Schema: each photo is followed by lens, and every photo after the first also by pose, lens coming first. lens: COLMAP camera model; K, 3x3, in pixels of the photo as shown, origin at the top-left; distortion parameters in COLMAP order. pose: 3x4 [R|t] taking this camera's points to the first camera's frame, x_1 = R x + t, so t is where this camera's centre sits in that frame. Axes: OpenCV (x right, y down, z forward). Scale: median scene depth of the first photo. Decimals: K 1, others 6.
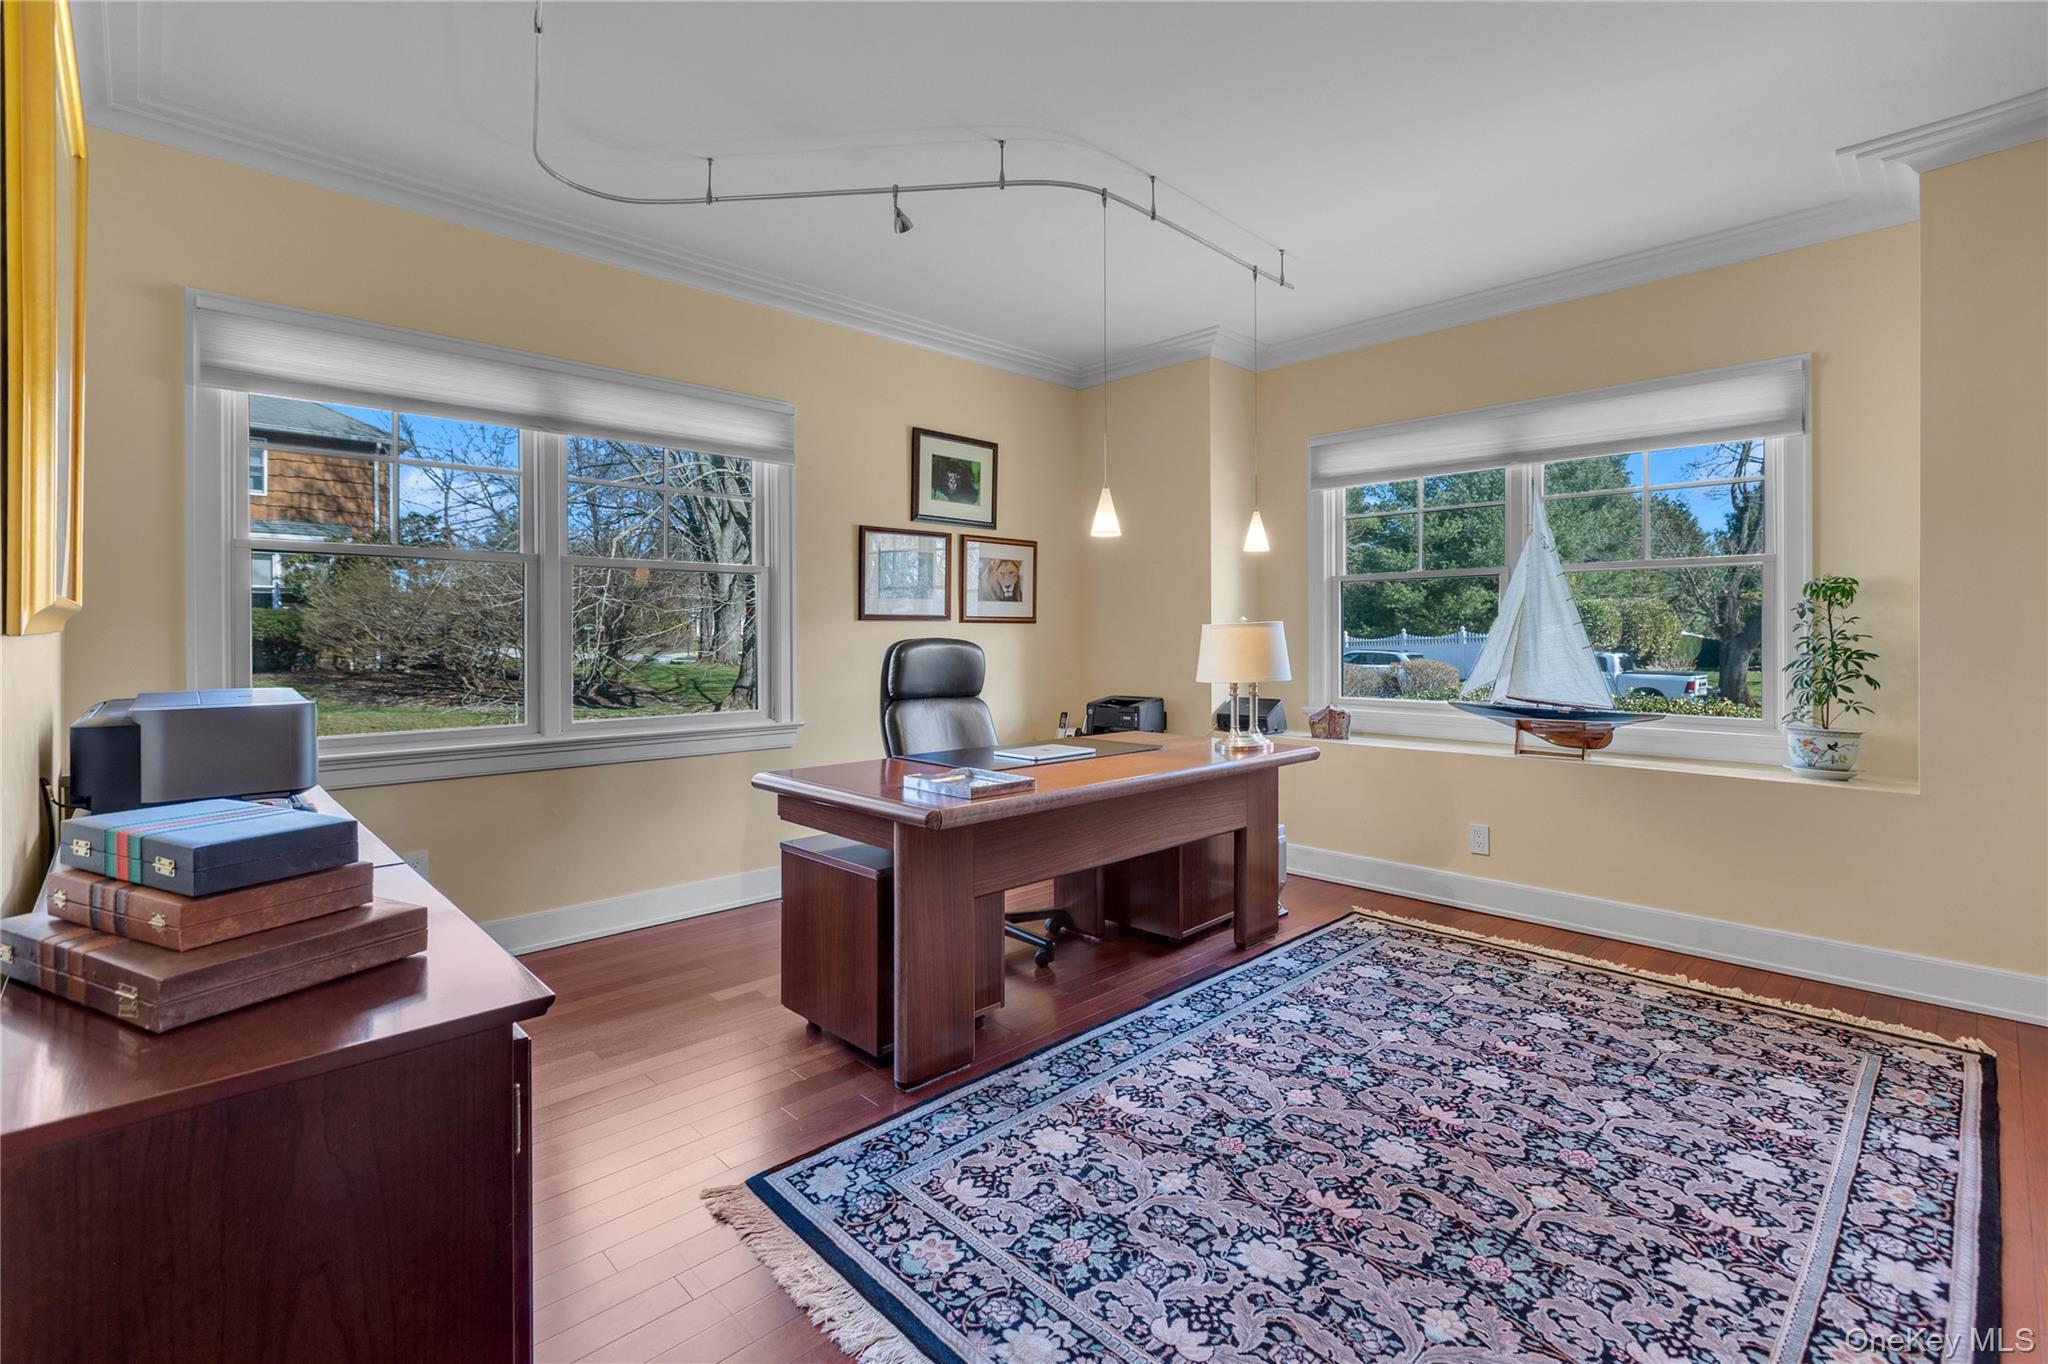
lens RADIAL K [[932.5, 0, 1014.6], [0, 932.5, 646.0], [0, 0, 1]] dist [0.000349, -0.000076]
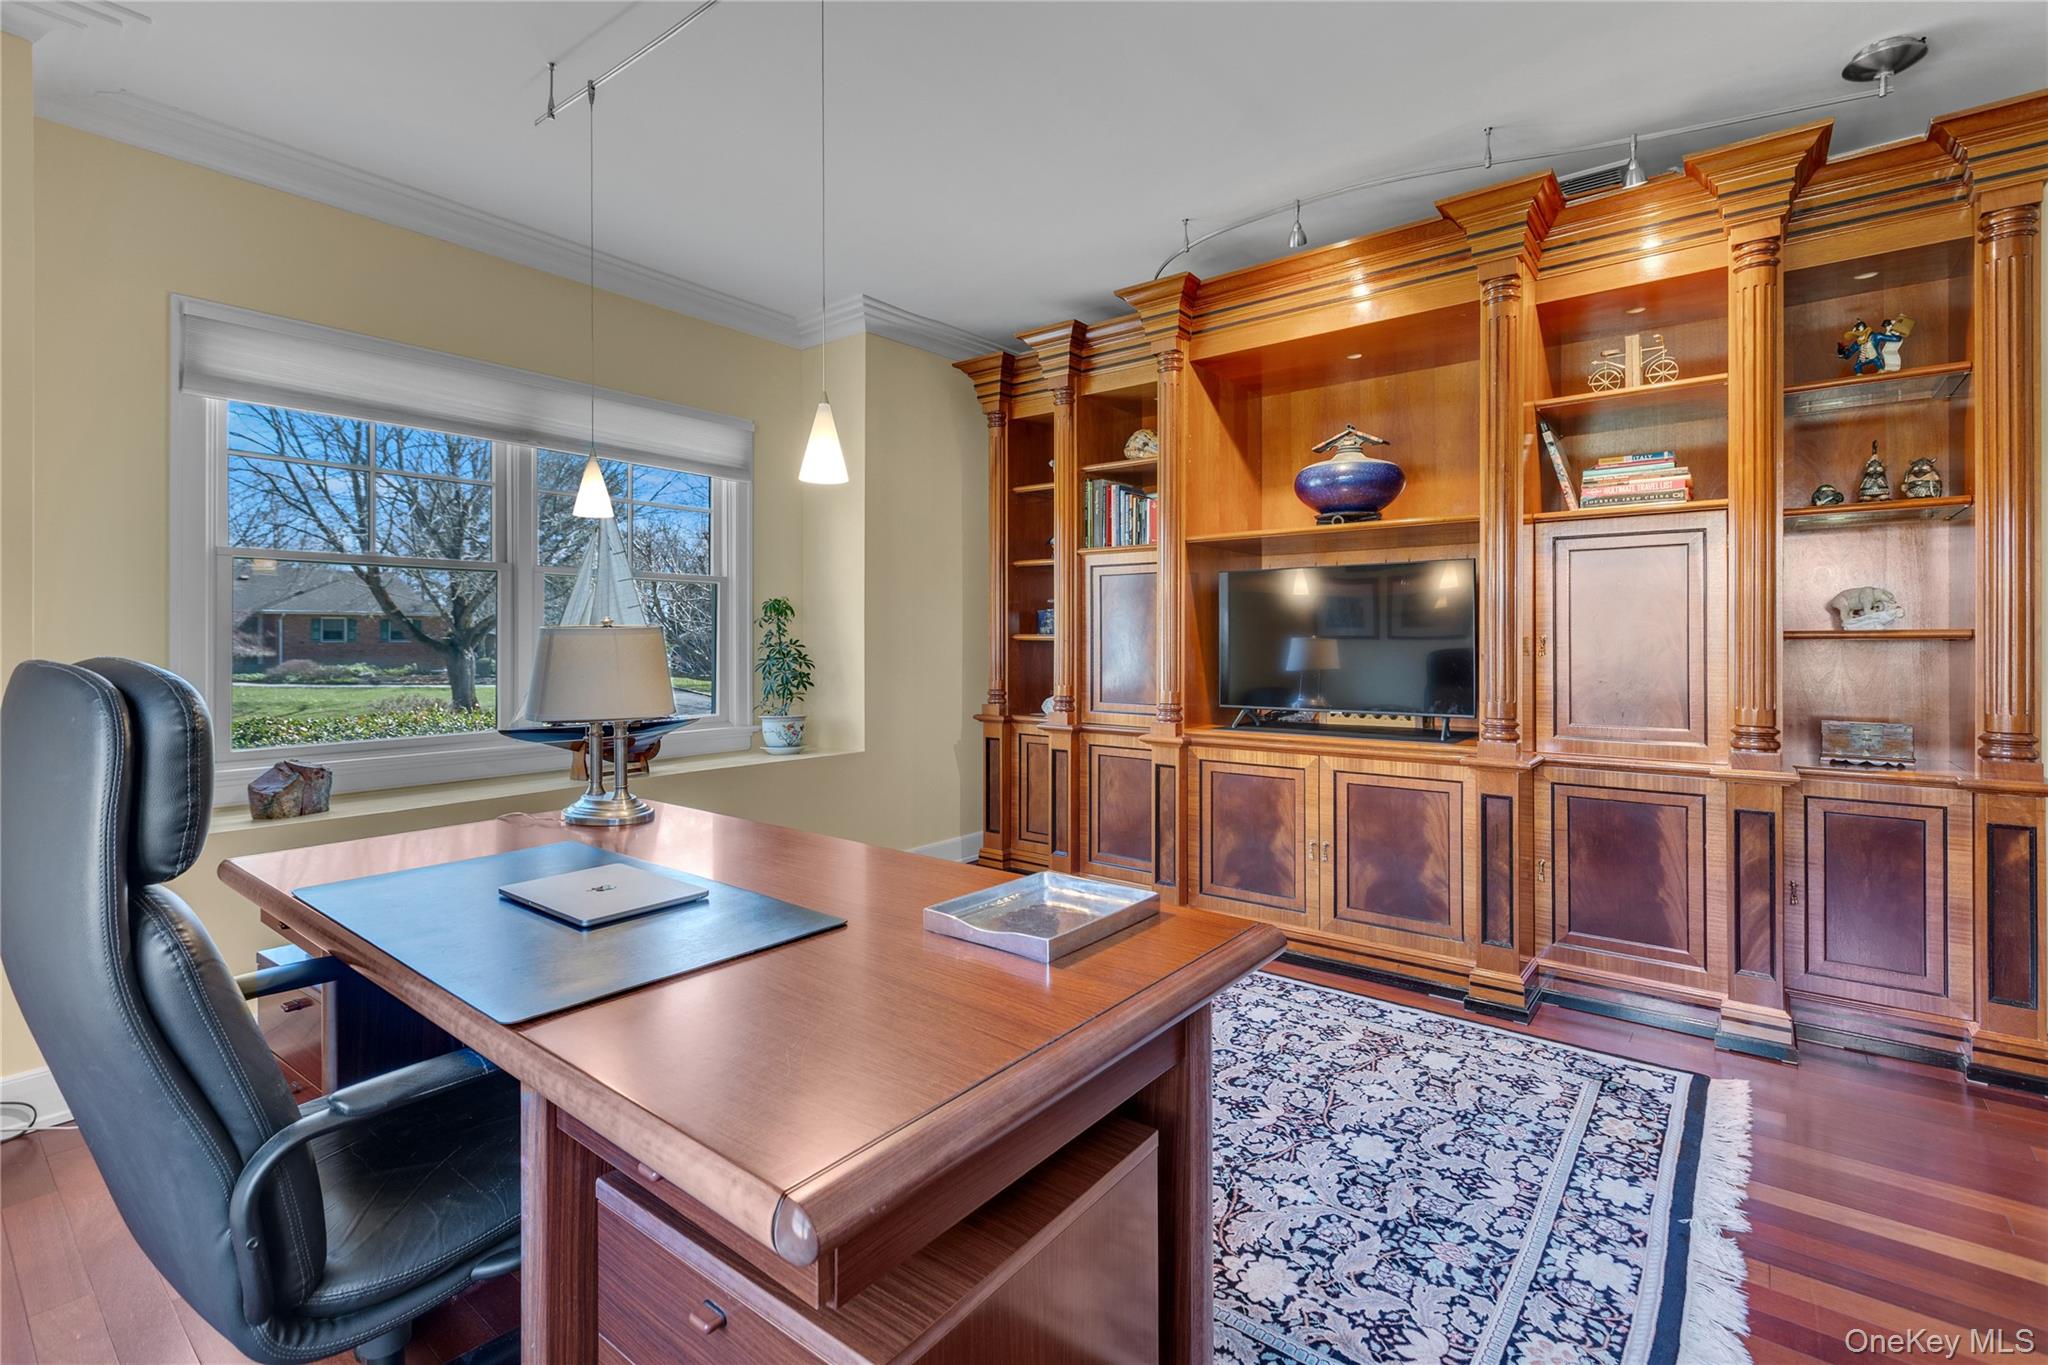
lens RADIAL K [[932.5, 0, 1014.6], [0, 932.5, 646.5], [0, 0, 1]] dist [0.000349, -0.000076]
pose [[-0.142203, -0.006294, 0.989818, -0.870350], [0.013978, 0.999867, 0.008366, -0.025366], [-0.989739, 0.015025, -0.142096, 1.610118]]
